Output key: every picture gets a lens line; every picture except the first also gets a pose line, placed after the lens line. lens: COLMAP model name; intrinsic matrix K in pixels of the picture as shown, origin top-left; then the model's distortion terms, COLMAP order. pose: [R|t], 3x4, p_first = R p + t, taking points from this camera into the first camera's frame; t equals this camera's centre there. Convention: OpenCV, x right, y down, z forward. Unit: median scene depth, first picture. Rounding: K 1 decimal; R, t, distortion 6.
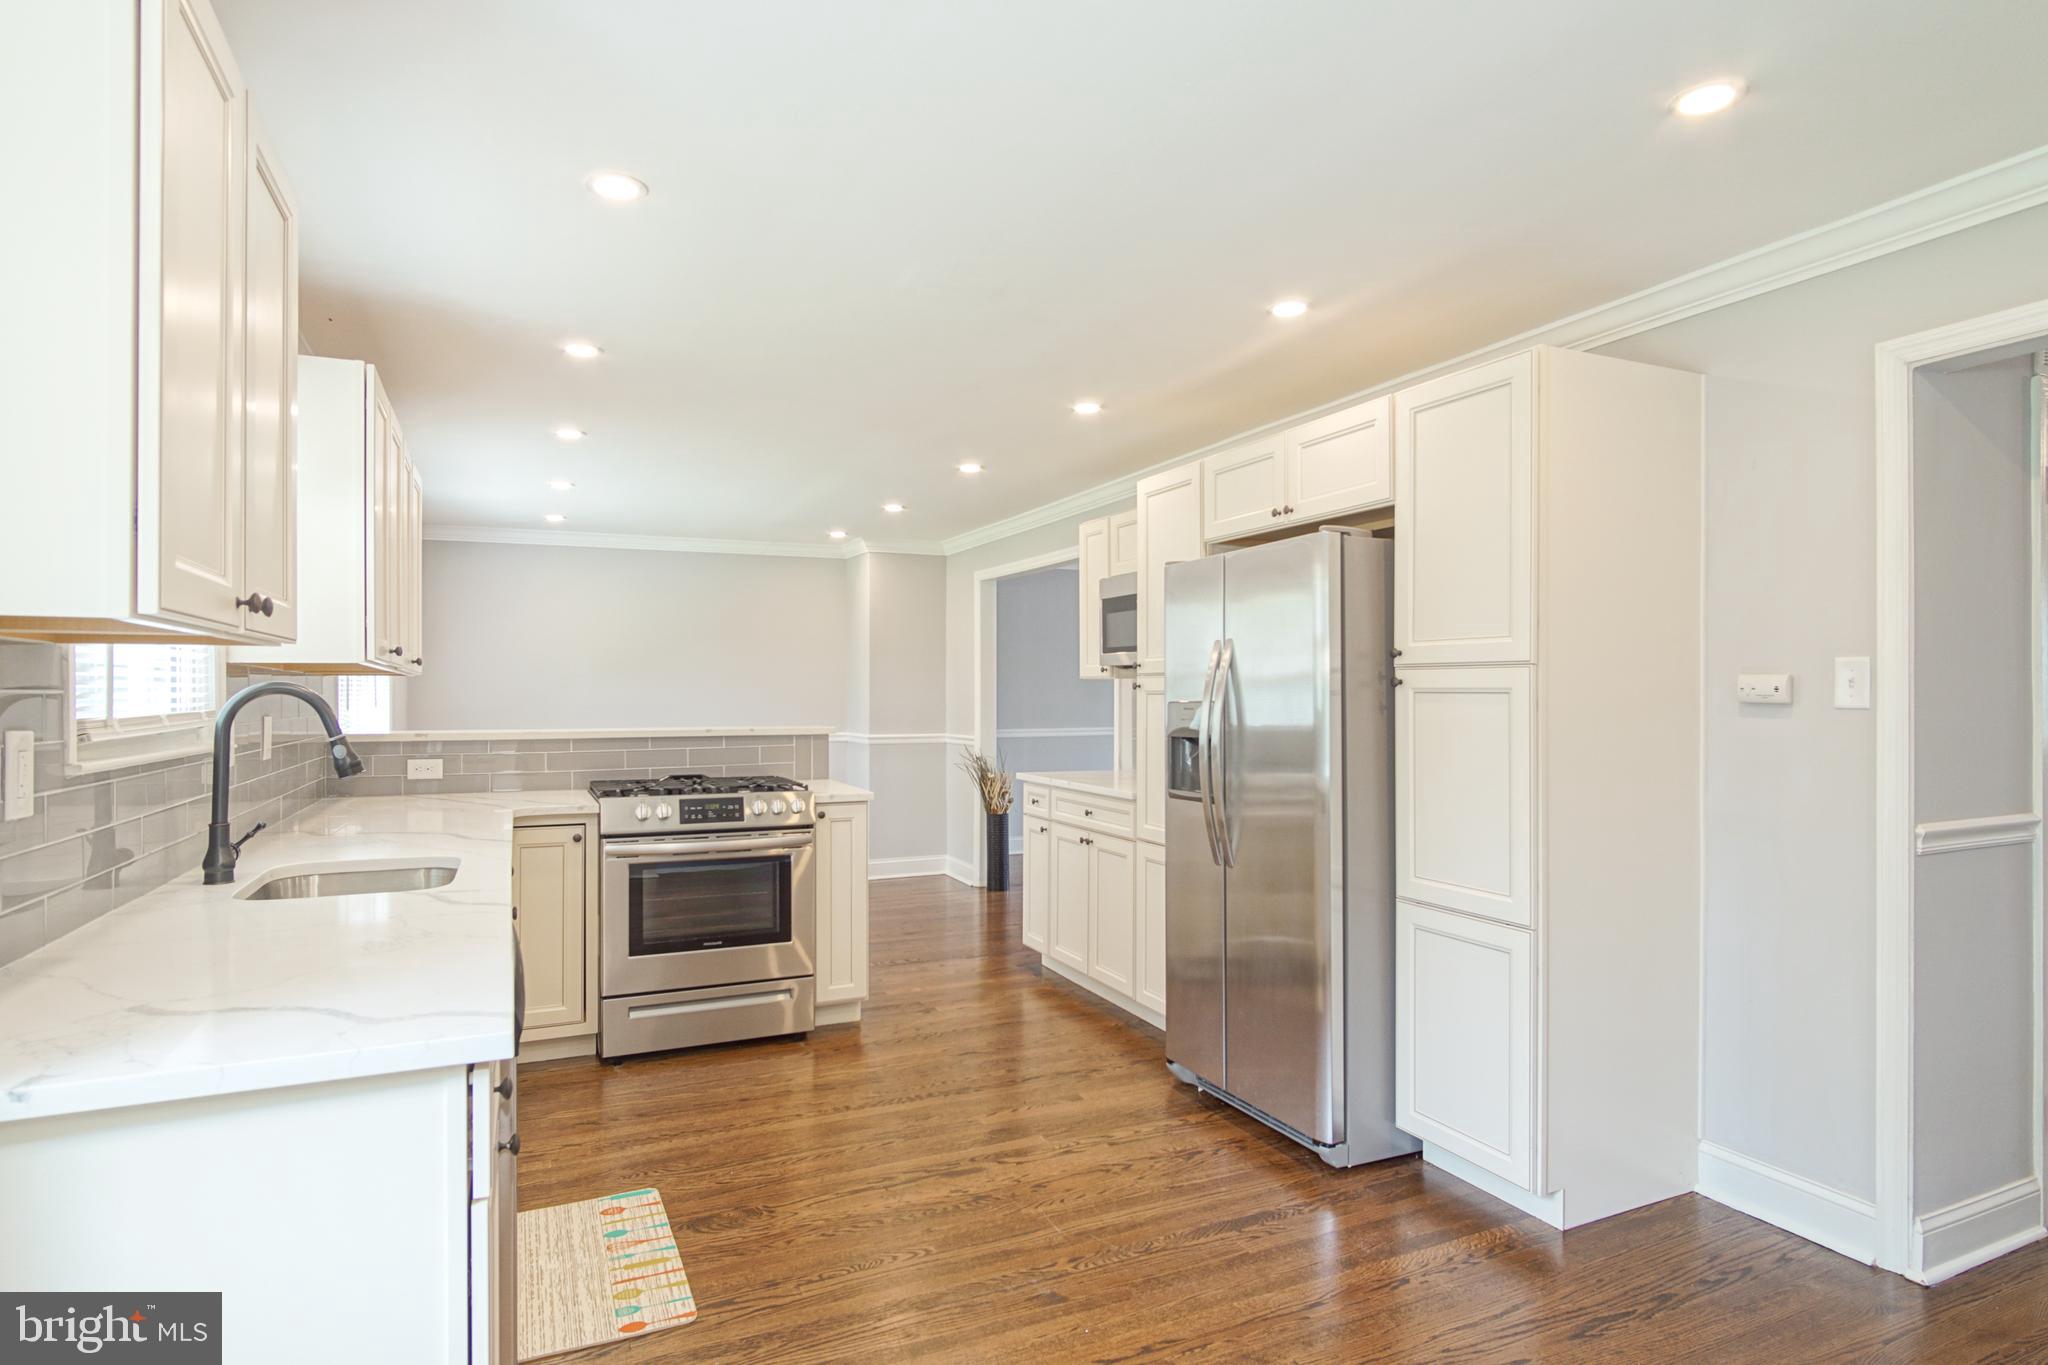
lens RADIAL K [[1089.9, 0, 1014.0], [0, 1089.9, 694.7], [0, 0, 1]] dist [-0.020827, 0.009927]
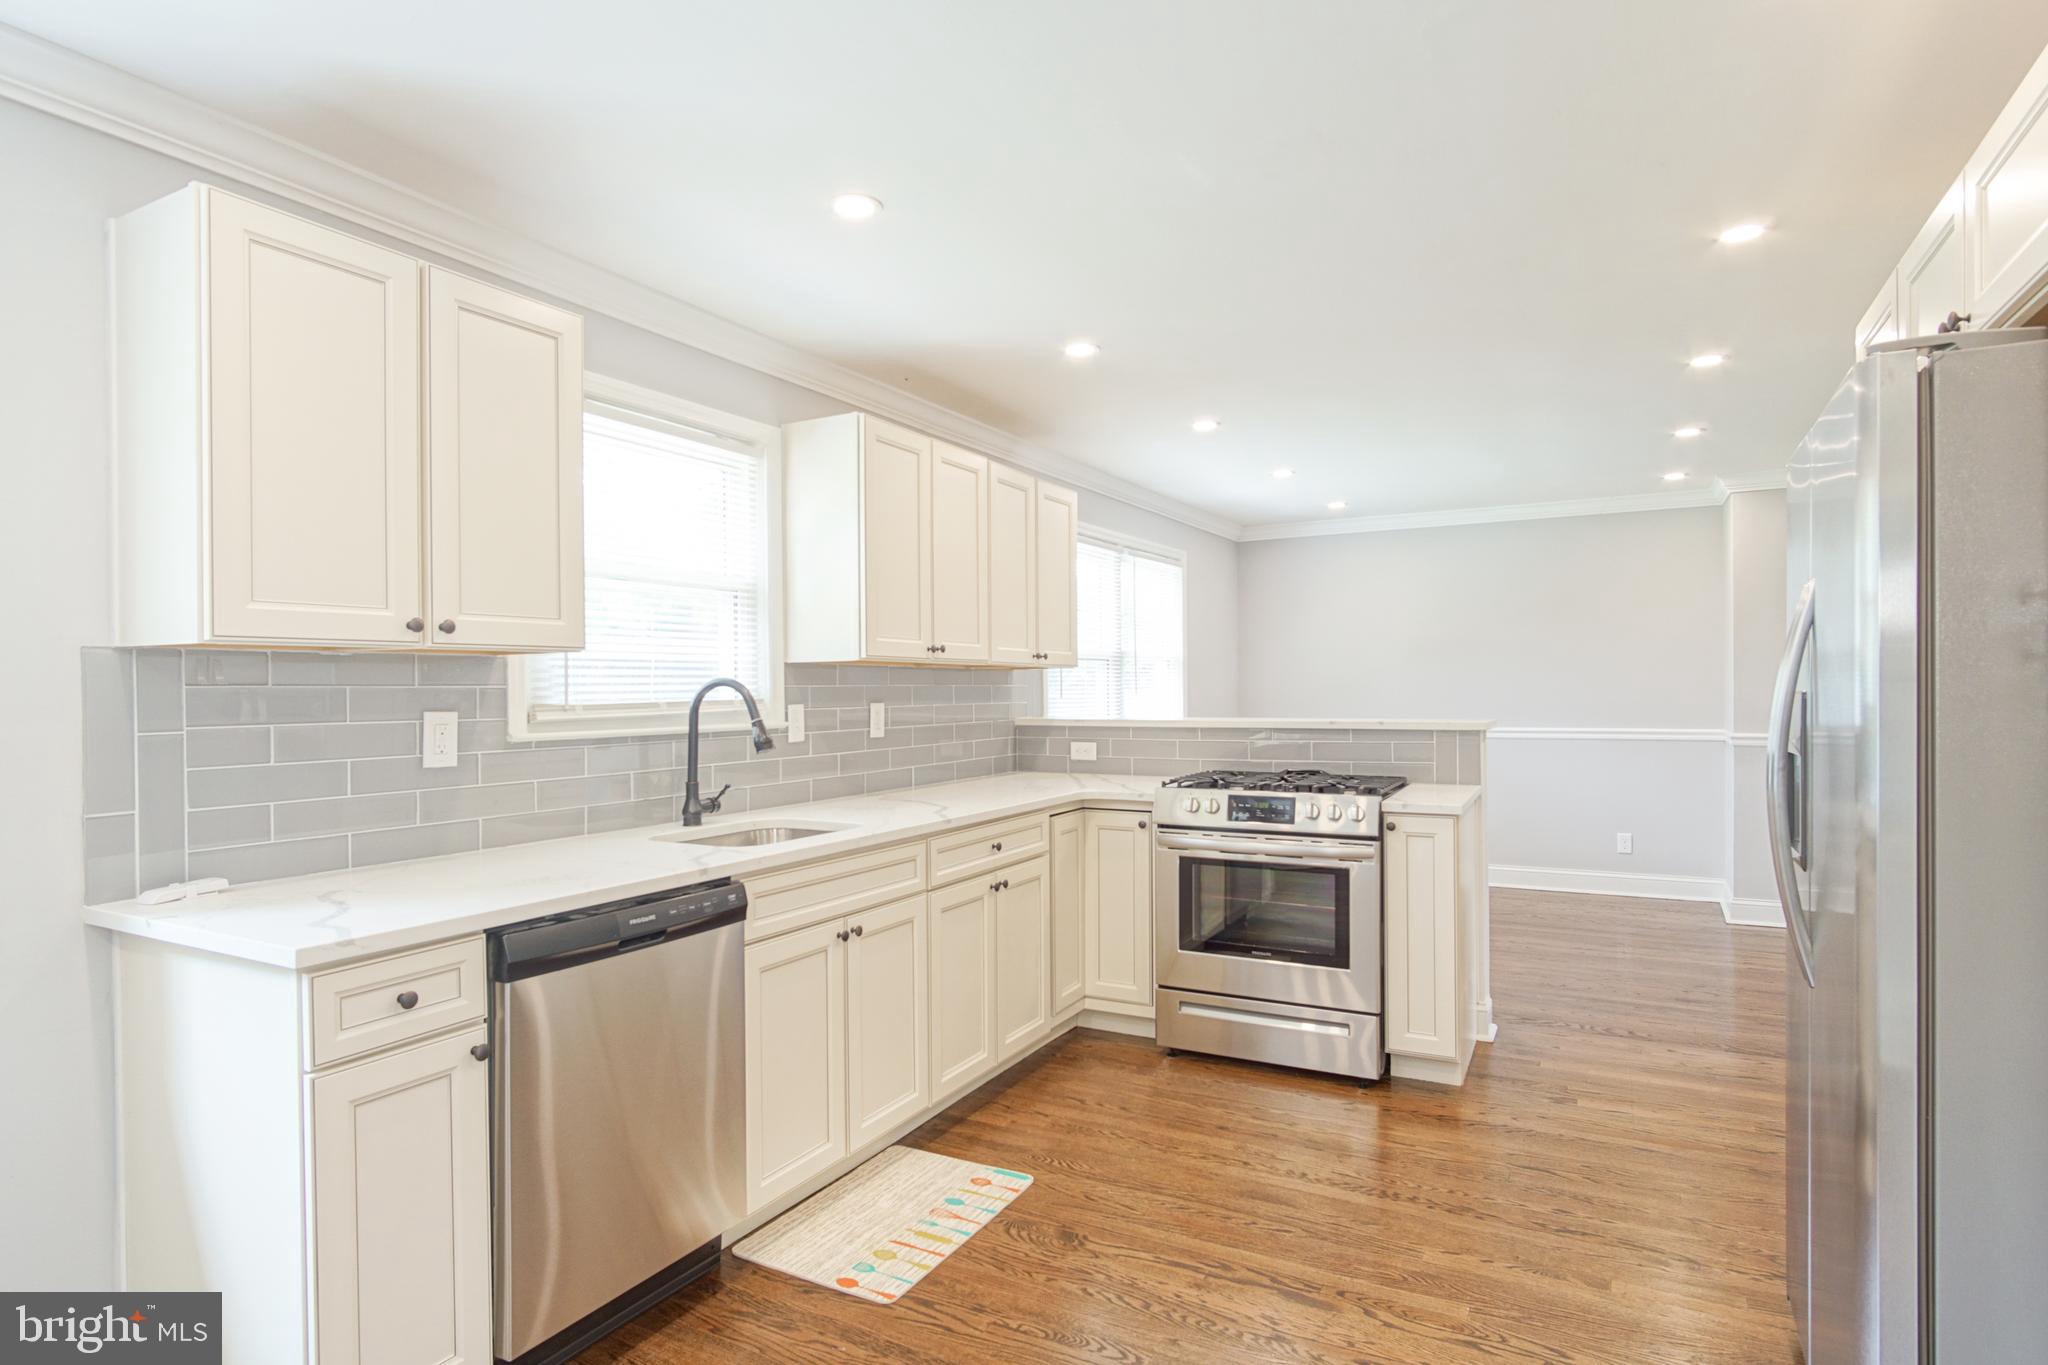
lens RADIAL K [[1089.9, 0, 1014.0], [0, 1089.9, 694.7], [0, 0, 1]] dist [-0.020827, 0.009927]
pose [[0.595075, 0.002609, -0.803666, 0.346720], [0.007201, 0.999937, 0.008579, 0.000046], [0.803638, -0.010892, 0.595019, 0.293009]]
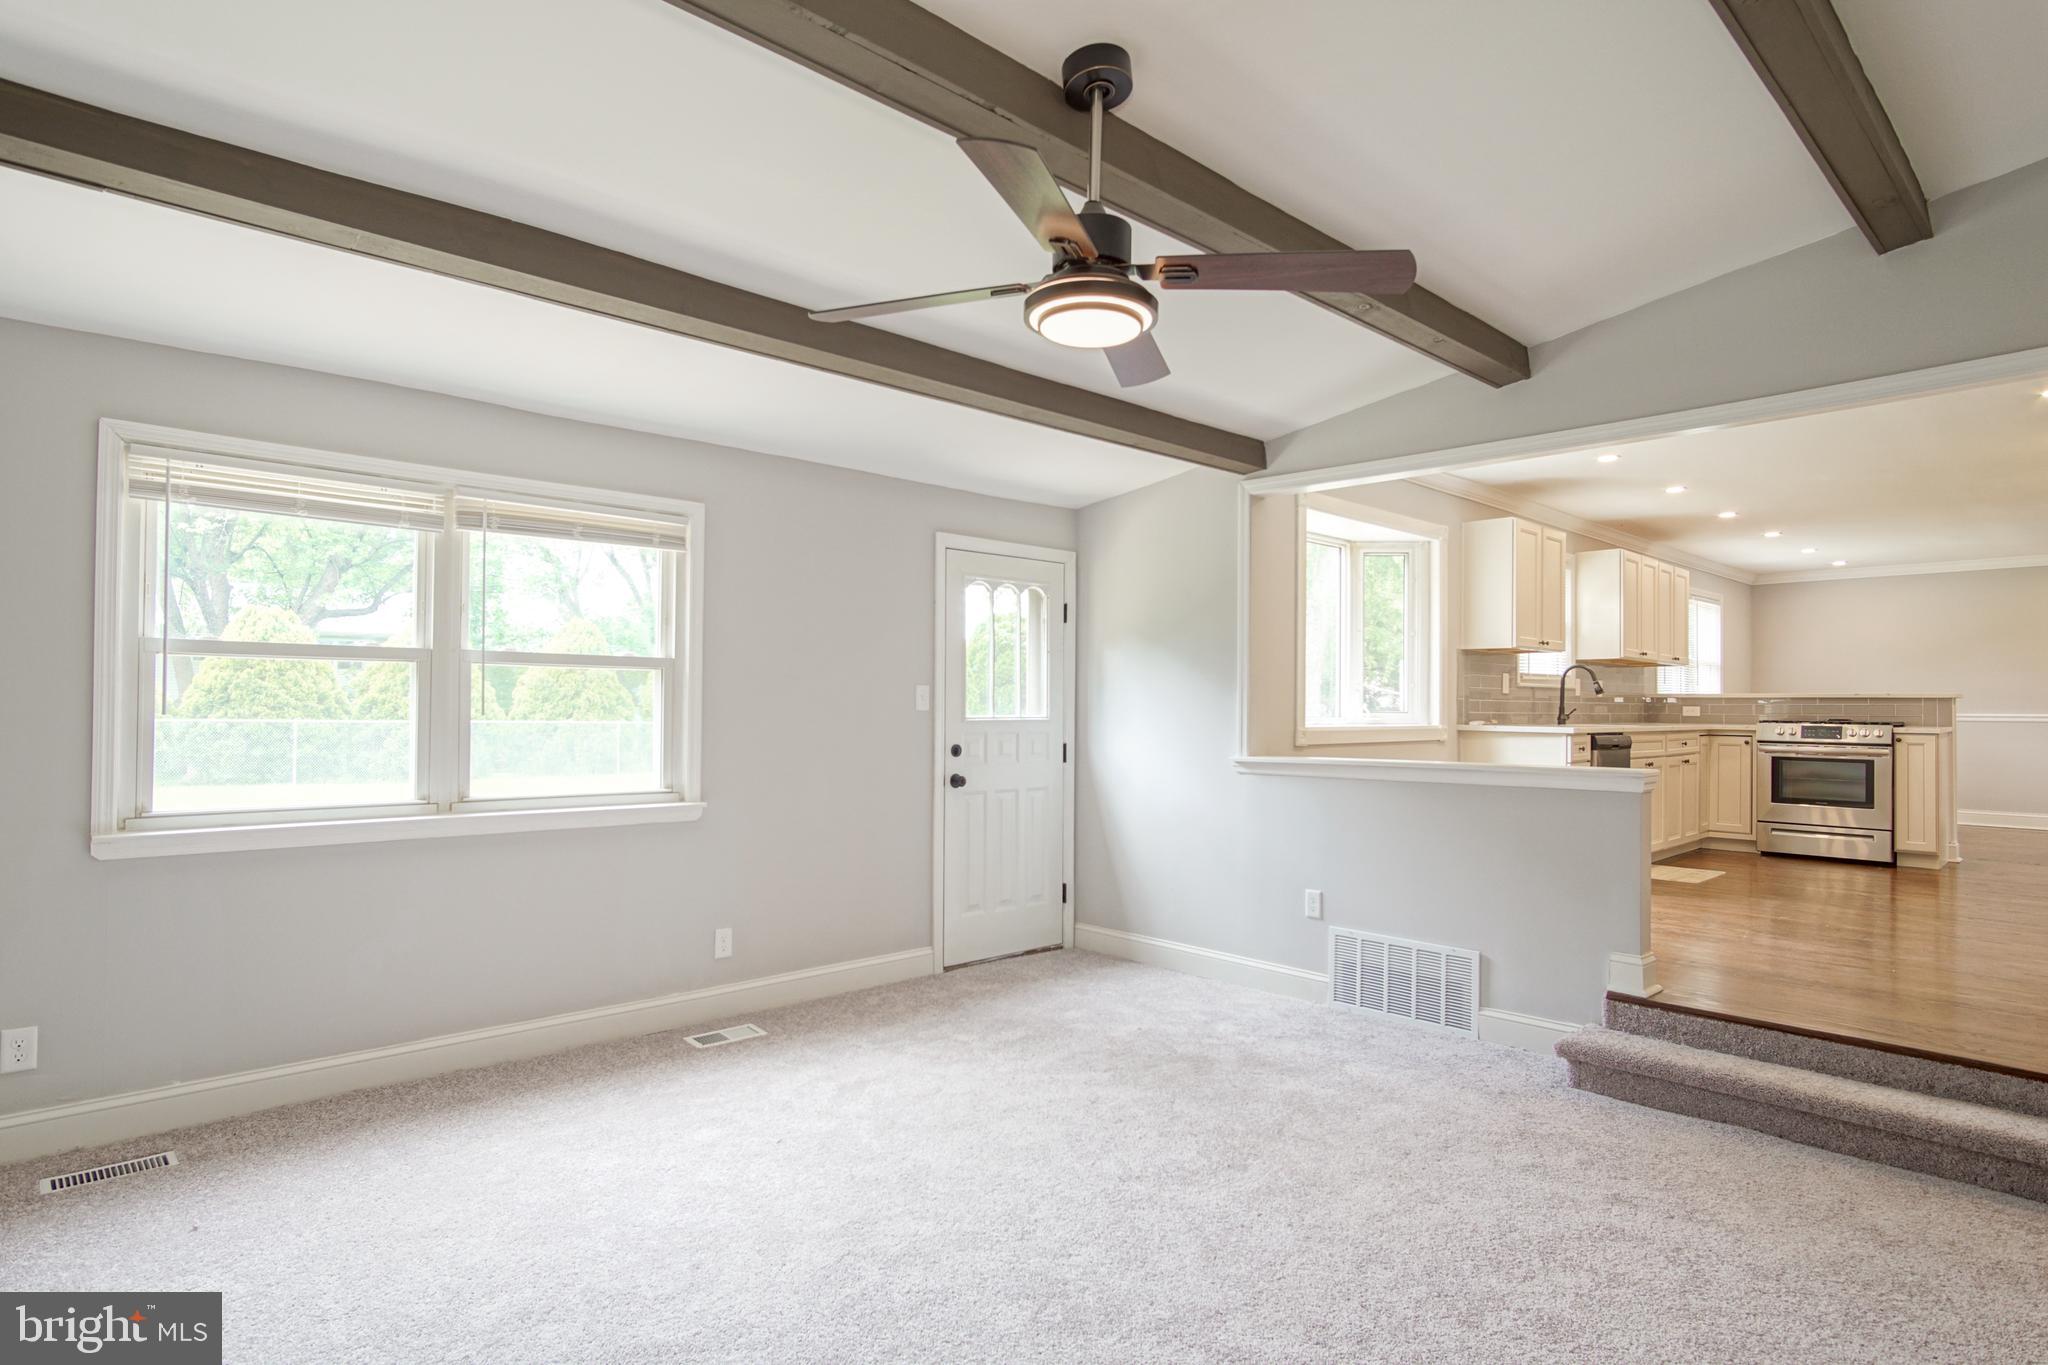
lens RADIAL K [[1089.9, 0, 1014.0], [0, 1089.9, 694.7], [0, 0, 1]] dist [-0.020827, 0.009927]
pose [[0.317521, -0.003886, -0.948243, 1.082948], [-0.009561, 0.999928, -0.007299, 0.069752], [0.948203, 0.011384, 0.317461, -0.948460]]
